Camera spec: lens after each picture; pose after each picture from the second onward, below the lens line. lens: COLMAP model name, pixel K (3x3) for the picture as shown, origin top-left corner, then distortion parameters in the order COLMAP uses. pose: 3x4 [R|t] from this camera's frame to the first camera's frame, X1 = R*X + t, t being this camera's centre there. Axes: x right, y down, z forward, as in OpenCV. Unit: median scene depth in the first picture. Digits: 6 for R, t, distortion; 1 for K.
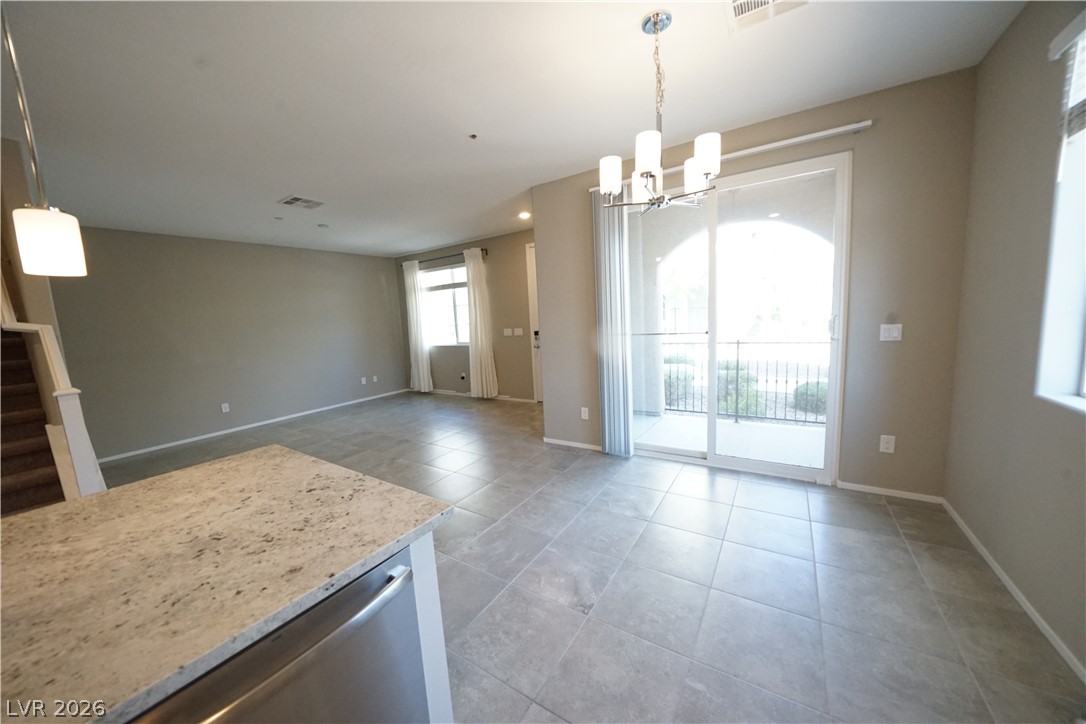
lens RADIAL K [[374.8, 0, 538.5], [0, 374.8, 366.7], [0, 0, 1]] dist [-0.027092, 0.003191]
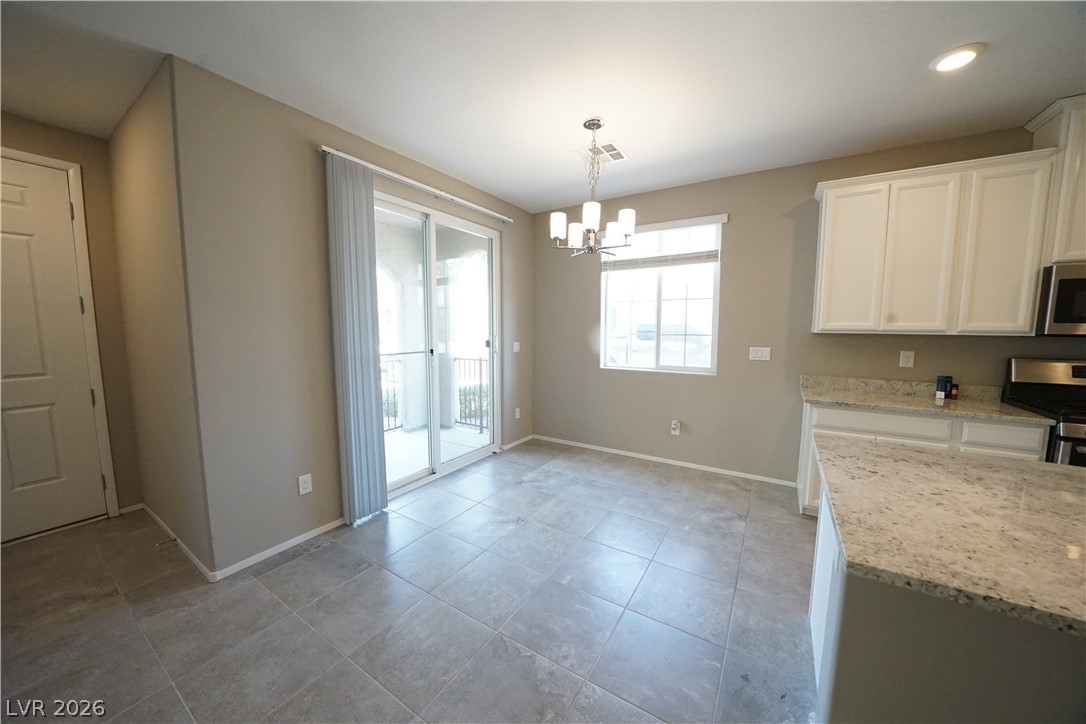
lens RADIAL K [[374.8, 0, 547.1], [0, 374.8, 365.7], [0, 0, 1]] dist [-0.027092, 0.003191]
pose [[-0.027065, -0.050978, 0.998333, -1.654925], [0.132966, 0.989641, 0.054139, -0.173882], [-0.990751, 0.134209, -0.020006, 1.928148]]
